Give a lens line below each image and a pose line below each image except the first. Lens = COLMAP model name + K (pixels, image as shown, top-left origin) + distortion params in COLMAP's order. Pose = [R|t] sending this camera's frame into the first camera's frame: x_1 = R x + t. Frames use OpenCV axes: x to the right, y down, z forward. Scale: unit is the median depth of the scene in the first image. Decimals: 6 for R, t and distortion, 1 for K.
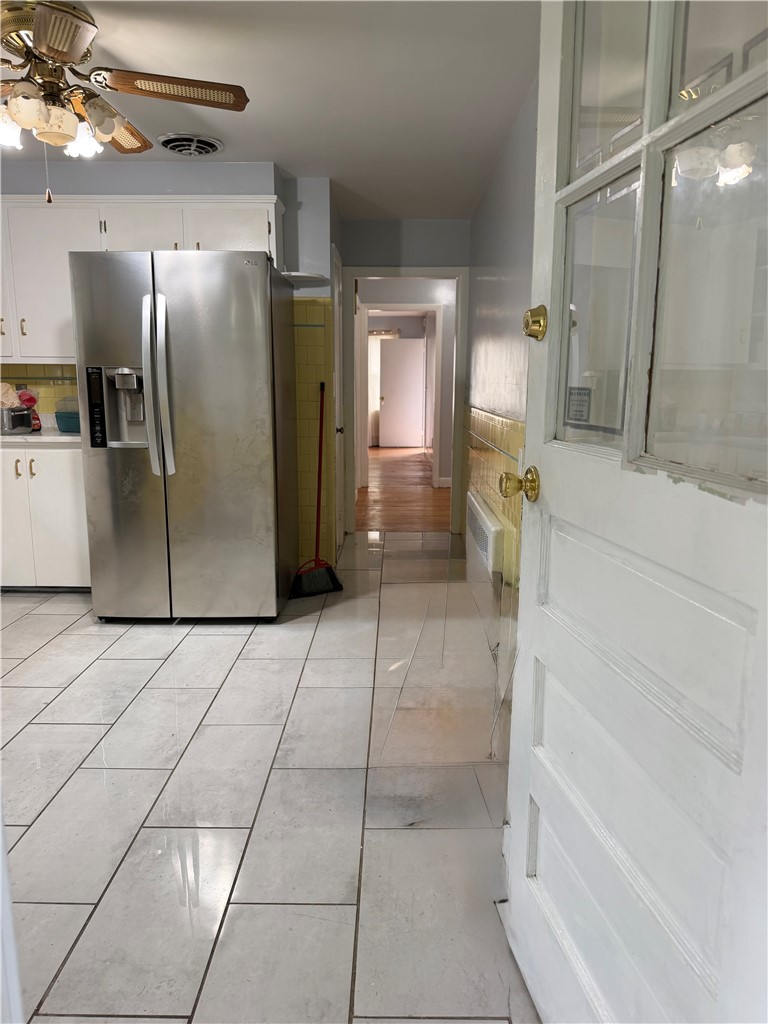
lens RADIAL K [[720.9, 0, 385.6], [0, 720.9, 518.1], [0, 0, 1]] dist [0.016943, -0.031515]
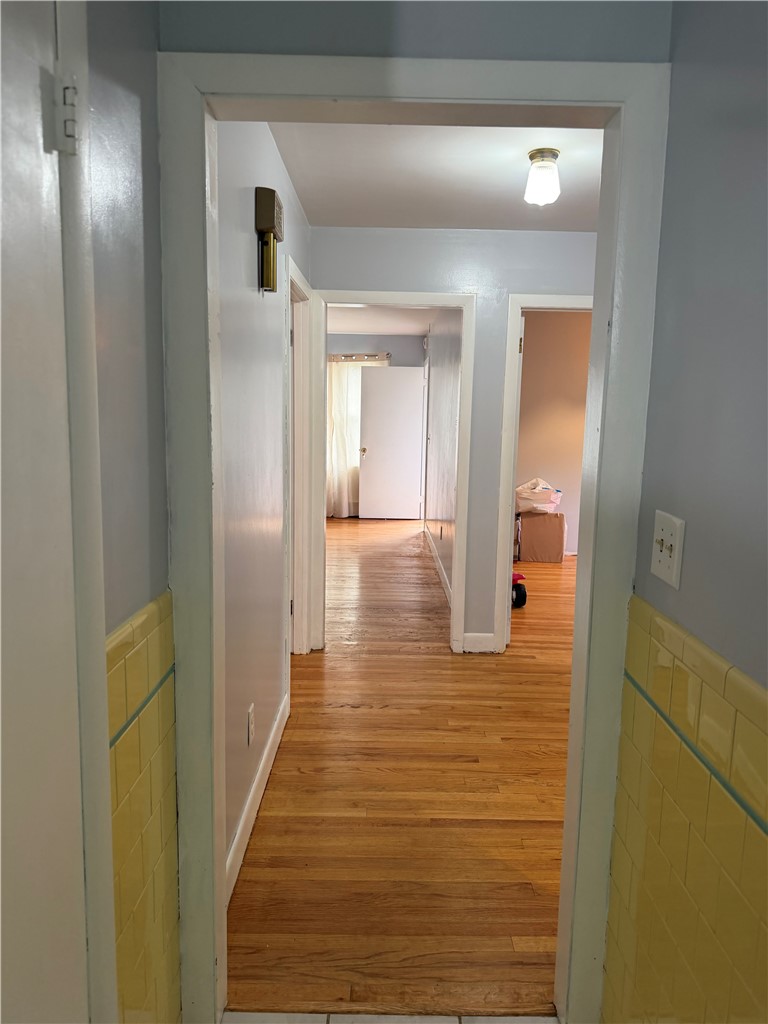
lens RADIAL K [[720.9, 0, 383.7], [0, 720.9, 507.3], [0, 0, 1]] dist [0.016943, -0.031515]
pose [[0.999866, 0.009049, 0.013671, 0.005939], [-0.008386, 0.998823, -0.047773, -0.079167], [-0.014088, 0.047652, 0.998765, 0.309862]]
